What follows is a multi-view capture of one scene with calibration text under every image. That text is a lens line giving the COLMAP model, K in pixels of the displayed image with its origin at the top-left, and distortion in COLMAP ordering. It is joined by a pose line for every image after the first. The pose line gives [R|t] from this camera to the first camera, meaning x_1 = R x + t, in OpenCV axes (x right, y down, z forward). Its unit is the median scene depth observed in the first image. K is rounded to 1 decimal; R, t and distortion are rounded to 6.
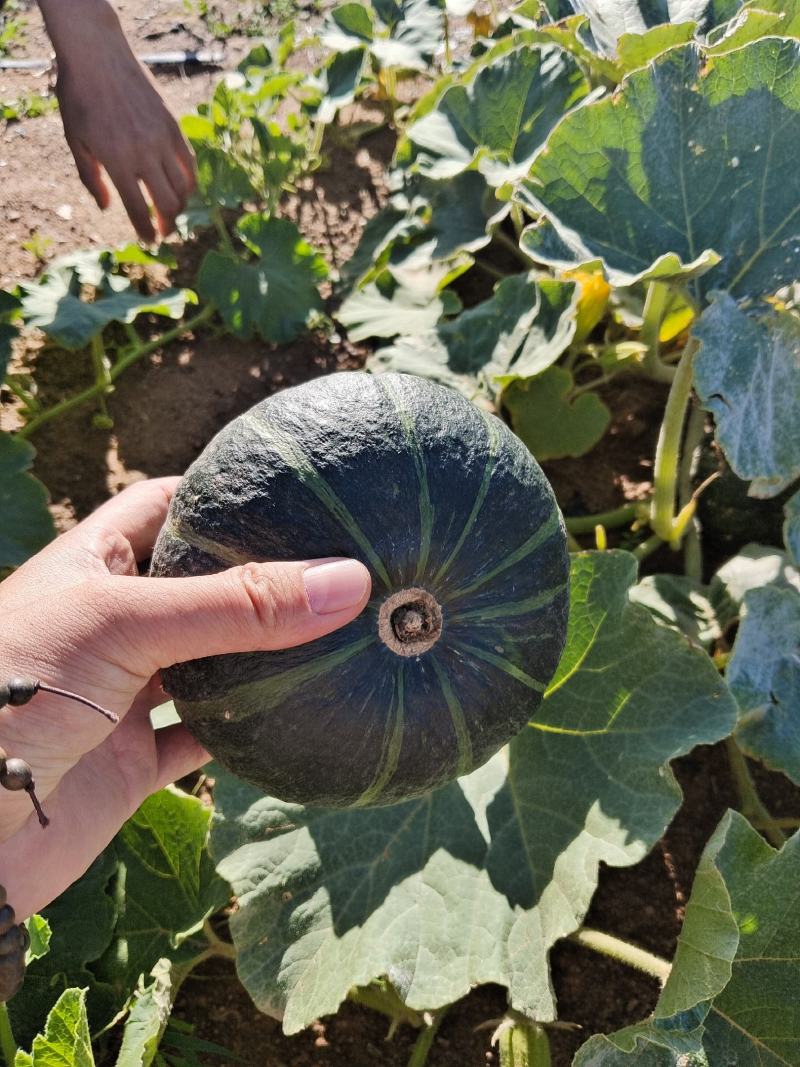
lens RADIAL K [[895.2, 0, 400.0], [0, 895.2, 533.5], [0, 0, 1]] dist [-0.002712, -0.010971]
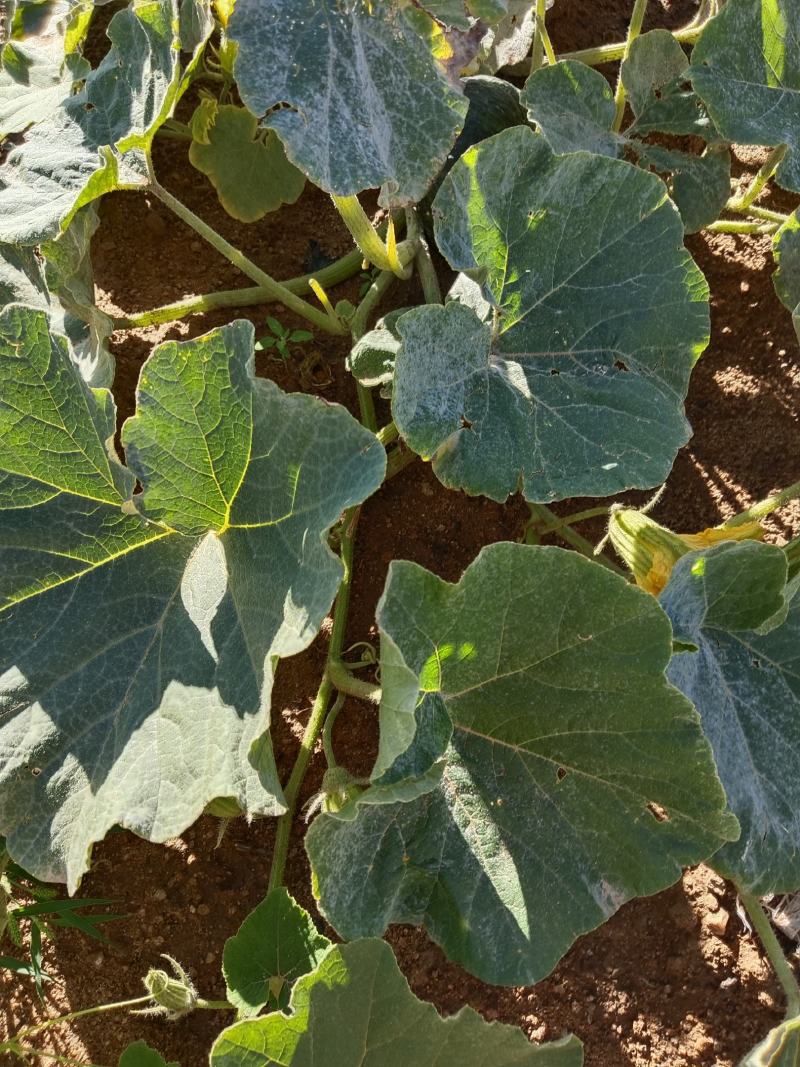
lens RADIAL K [[895.2, 0, 400.0], [0, 895.2, 533.5], [0, 0, 1]] dist [-0.002712, -0.010971]
pose [[0.950792, -0.308839, 0.024757, 0.306838], [0.292286, 0.920591, 0.259001, 0.029993], [-0.102781, -0.239020, 0.965560, 0.079936]]
